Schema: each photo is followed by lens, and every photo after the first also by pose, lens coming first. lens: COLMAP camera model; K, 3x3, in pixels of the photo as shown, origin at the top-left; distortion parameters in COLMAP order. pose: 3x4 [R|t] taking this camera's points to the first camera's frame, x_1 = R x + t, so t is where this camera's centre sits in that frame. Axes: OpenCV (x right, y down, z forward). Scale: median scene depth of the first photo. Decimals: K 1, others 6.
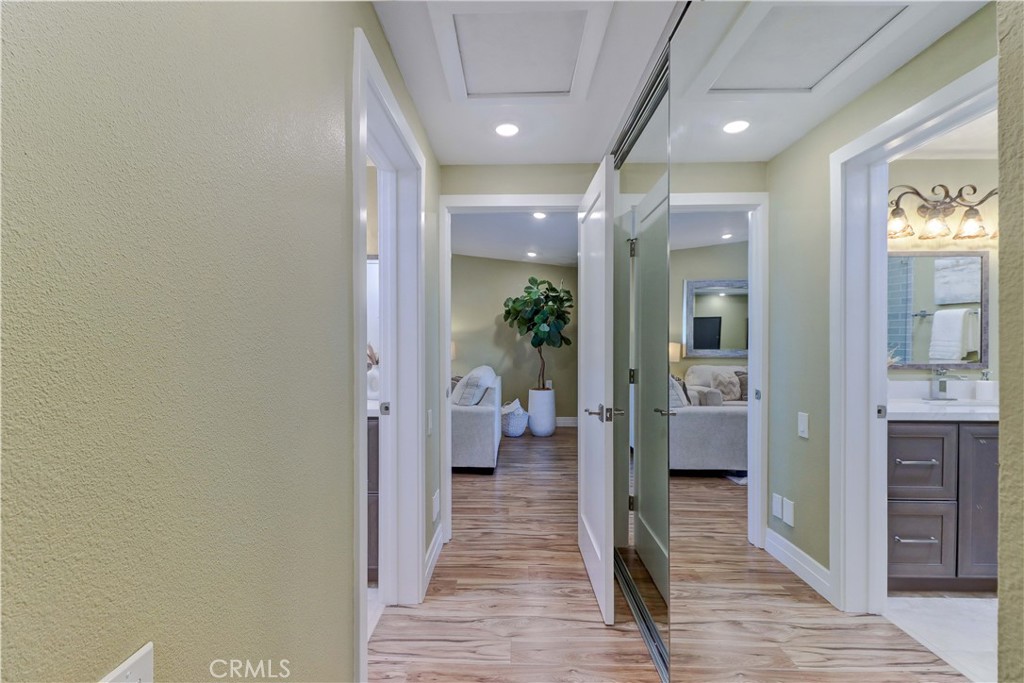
lens RADIAL K [[482.3, 0, 505.4], [0, 482.3, 342.8], [0, 0, 1]] dist [0.020611, -0.005384]
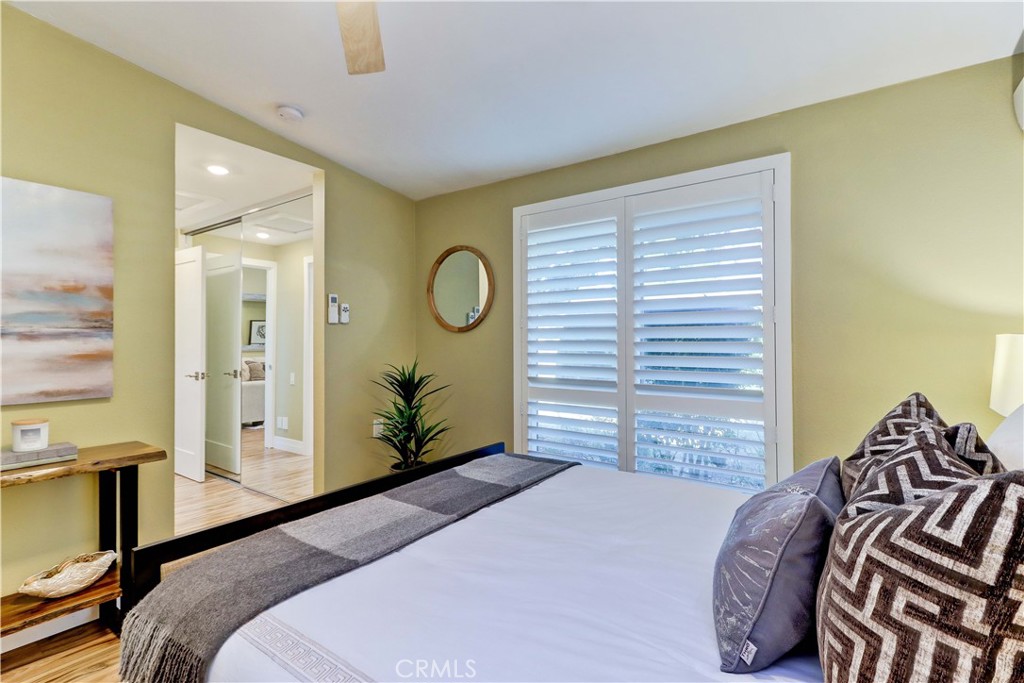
lens RADIAL K [[482.3, 0, 483.4], [0, 482.3, 338.6], [0, 0, 1]] dist [0.020611, -0.005384]
pose [[0.601674, 0.006427, 0.798716, -0.544771], [-0.008711, 0.999961, -0.001484, -0.008931], [-0.798695, -0.006064, 0.601706, -0.888140]]
